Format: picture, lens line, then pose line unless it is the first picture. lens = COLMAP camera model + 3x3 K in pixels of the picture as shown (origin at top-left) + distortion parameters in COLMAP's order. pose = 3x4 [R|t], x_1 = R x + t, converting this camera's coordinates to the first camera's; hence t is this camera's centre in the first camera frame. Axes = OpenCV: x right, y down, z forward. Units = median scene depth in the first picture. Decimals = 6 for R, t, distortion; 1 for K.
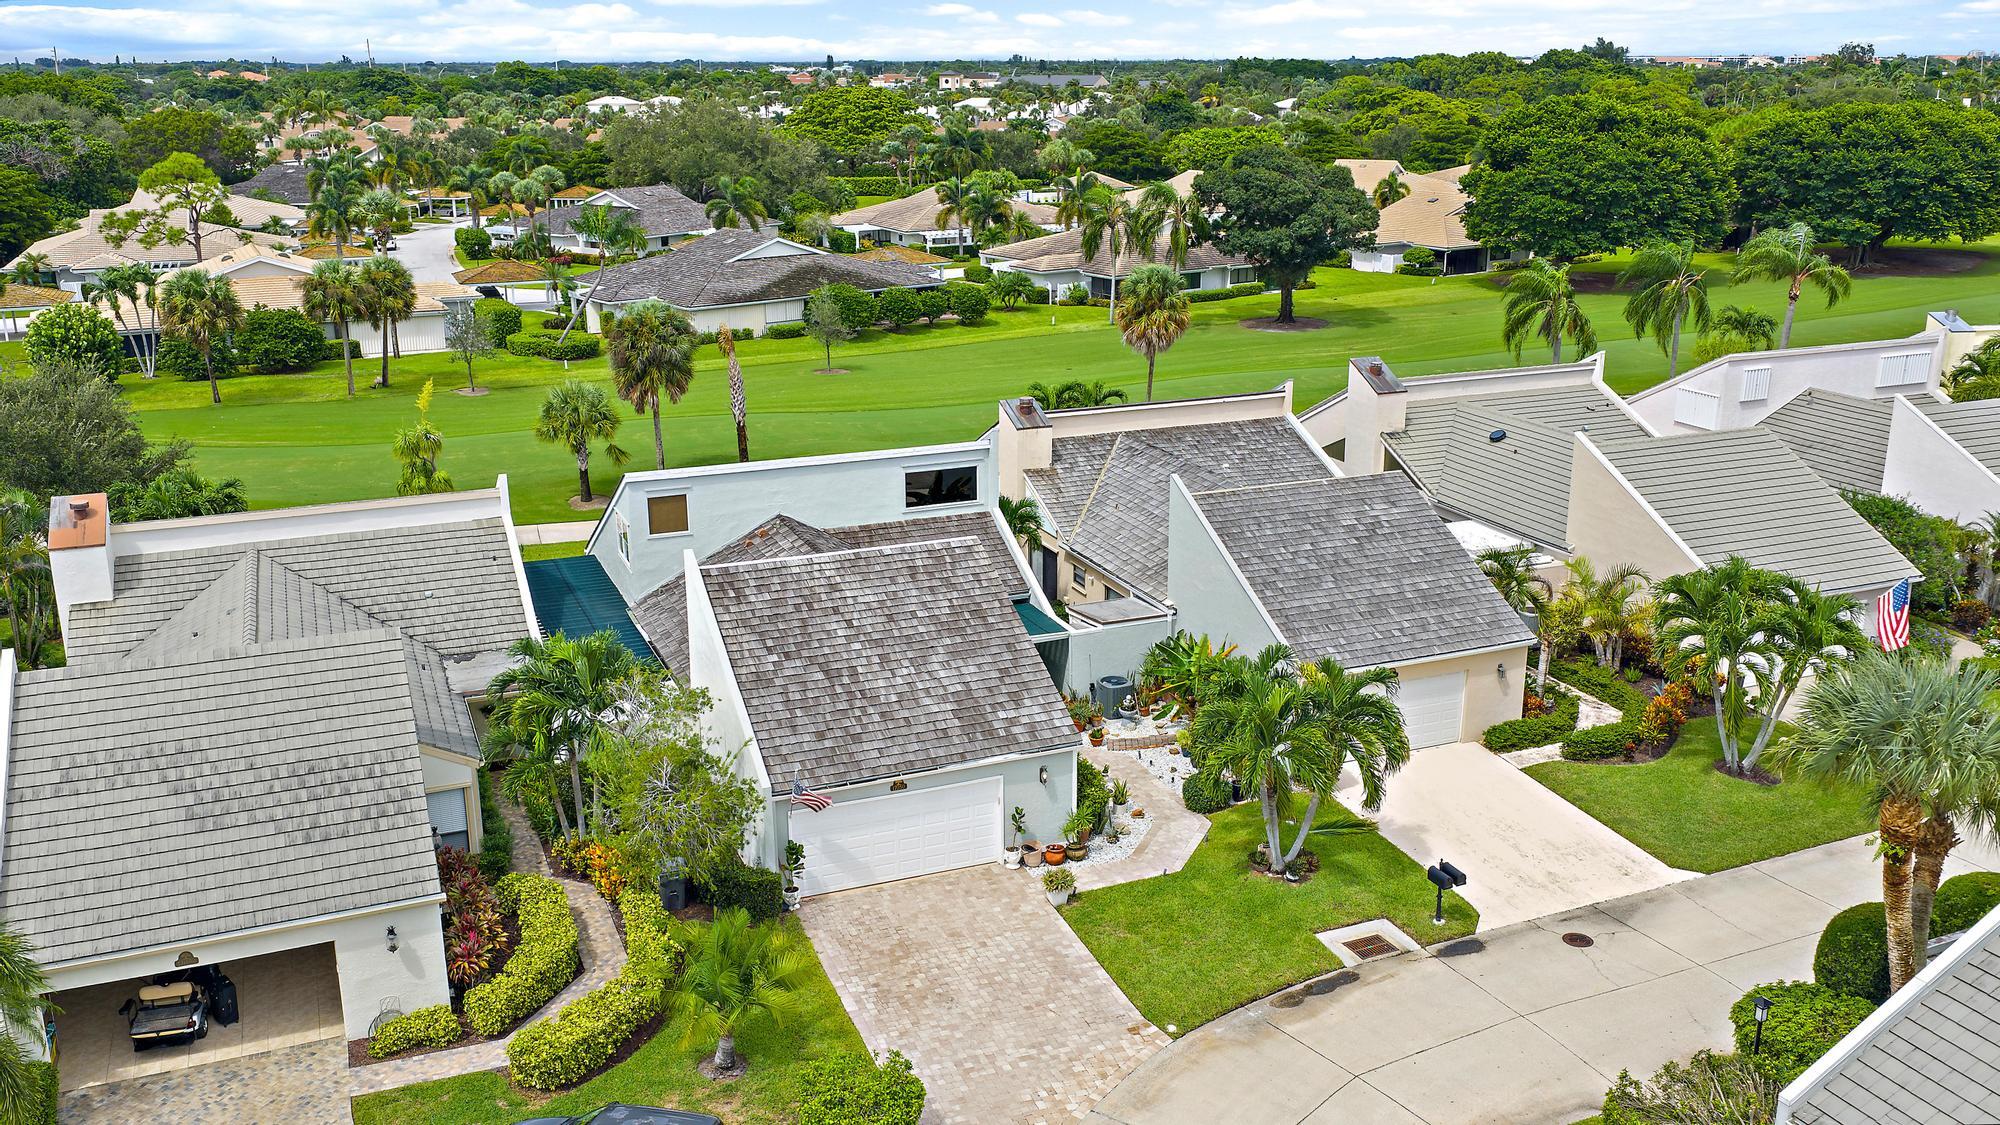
lens RADIAL K [[1673.6, 0, 1003.1], [0, 1673.6, 563.9], [0, 0, 1]] dist [-0.005460, 0.000647]
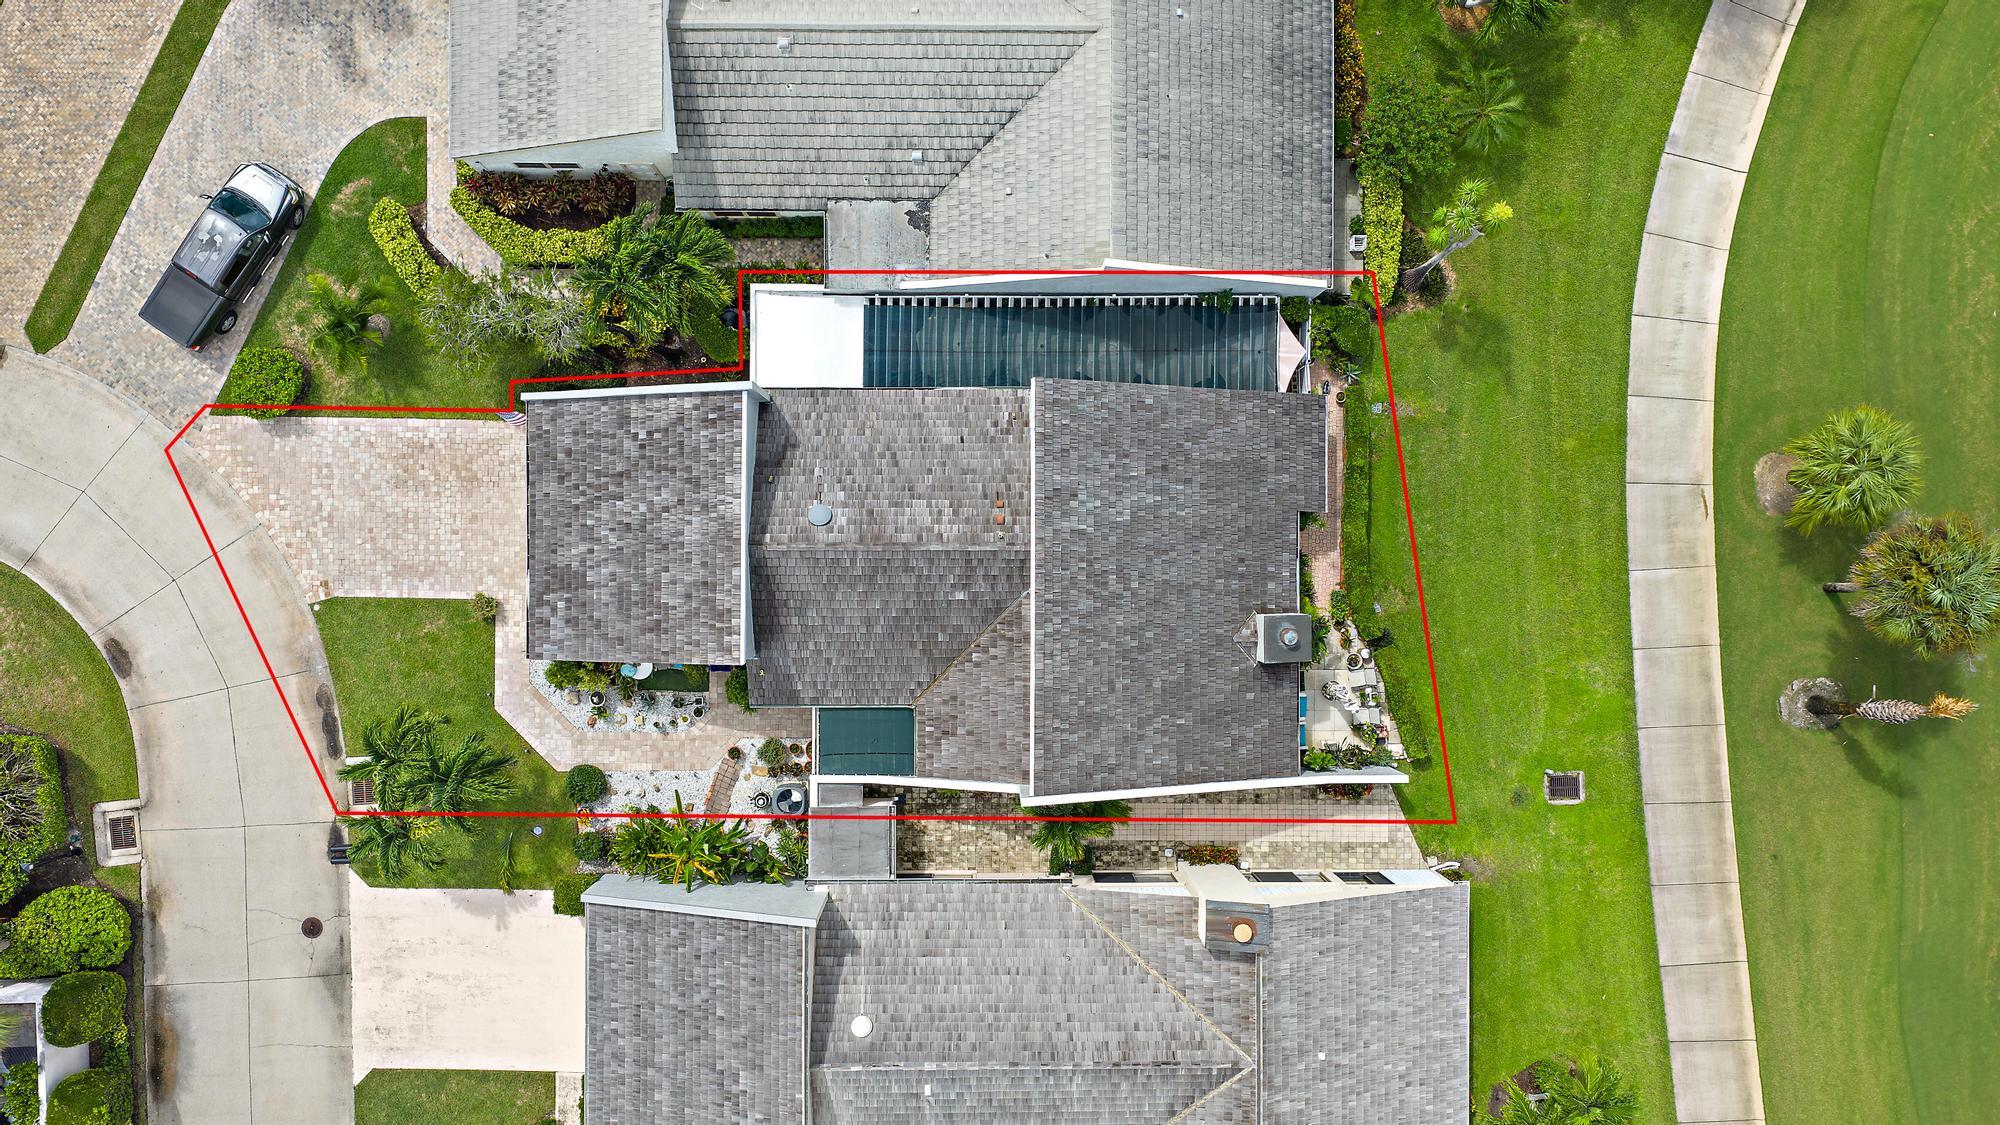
lens RADIAL K [[1673.6, 0, 1000.2], [0, 1673.6, 561.0], [0, 0, 1]] dist [-0.005460, 0.000647]
pose [[-0.379669, 0.925118, -0.002967, -0.157844], [-0.285770, -0.114229, 0.951466, -1.236899], [0.879879, 0.362090, 0.307740, 0.954379]]
